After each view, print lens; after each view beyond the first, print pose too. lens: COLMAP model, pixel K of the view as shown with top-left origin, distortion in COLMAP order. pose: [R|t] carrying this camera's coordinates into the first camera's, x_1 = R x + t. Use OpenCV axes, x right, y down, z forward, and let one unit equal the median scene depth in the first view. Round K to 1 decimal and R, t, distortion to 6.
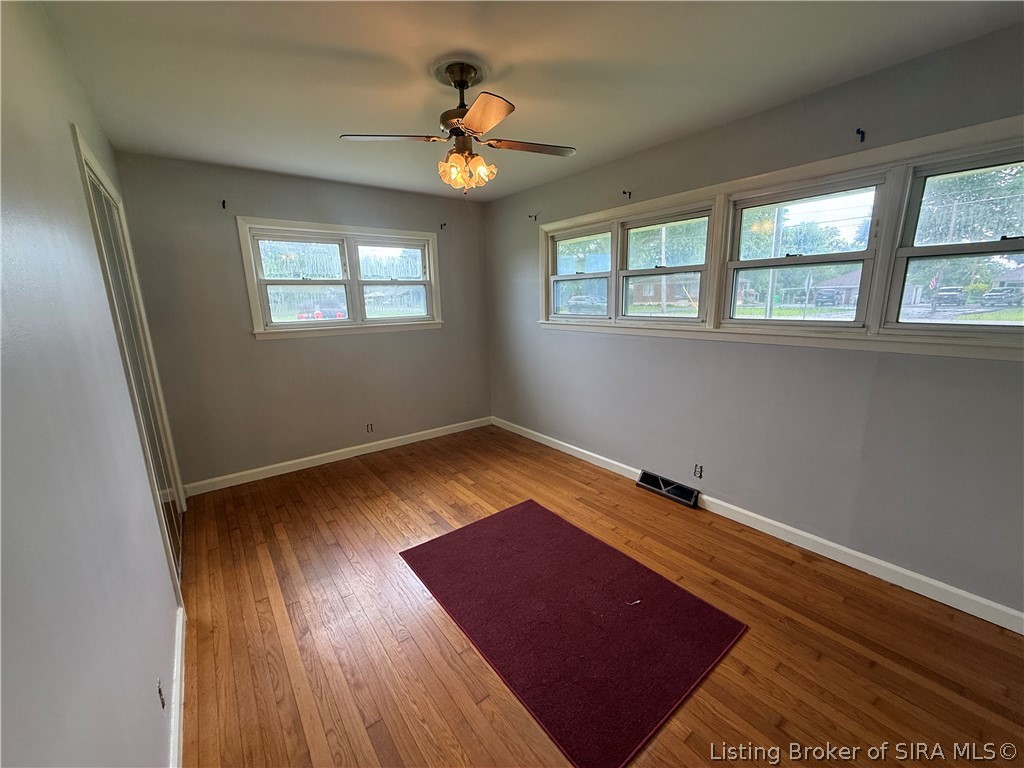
lens RADIAL K [[408.8, 0, 510.5], [0, 408.8, 385.2], [0, 0, 1]] dist [-0.003175, -0.000199]
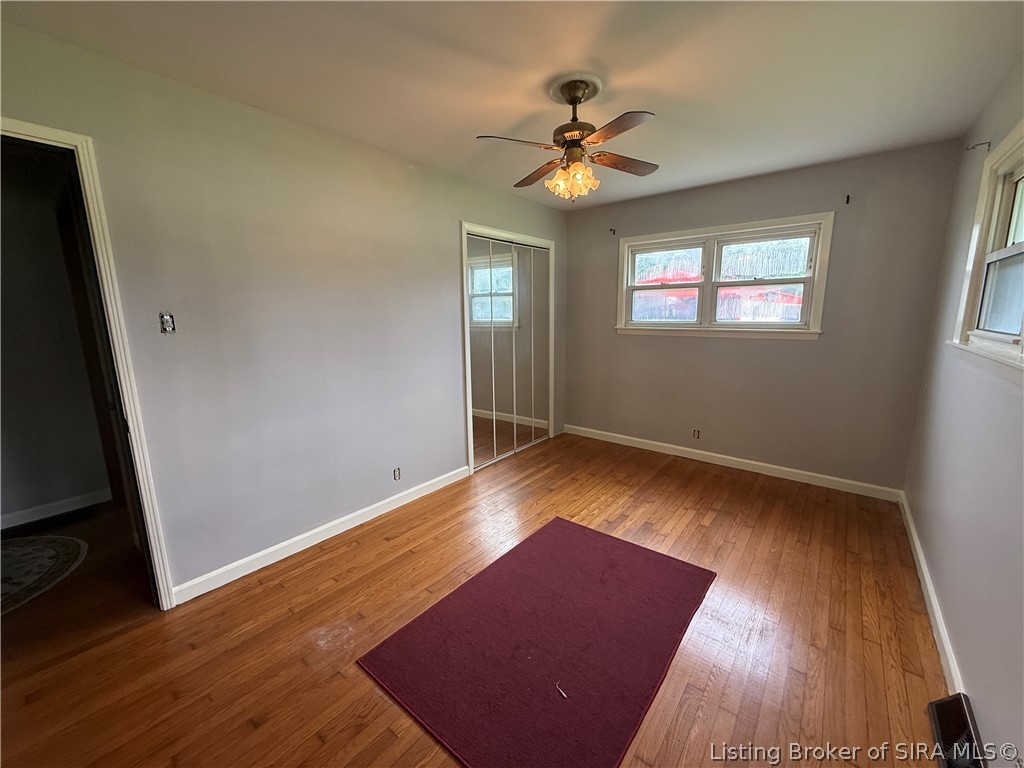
lens RADIAL K [[408.8, 0, 511.2], [0, 408.8, 385.0], [0, 0, 1]] dist [-0.003175, -0.000199]
pose [[0.225215, 0.192404, -0.955123, 0.530963], [-0.196999, 0.969052, 0.148758, -0.075543], [0.954185, 0.154656, 0.256148, 0.359808]]
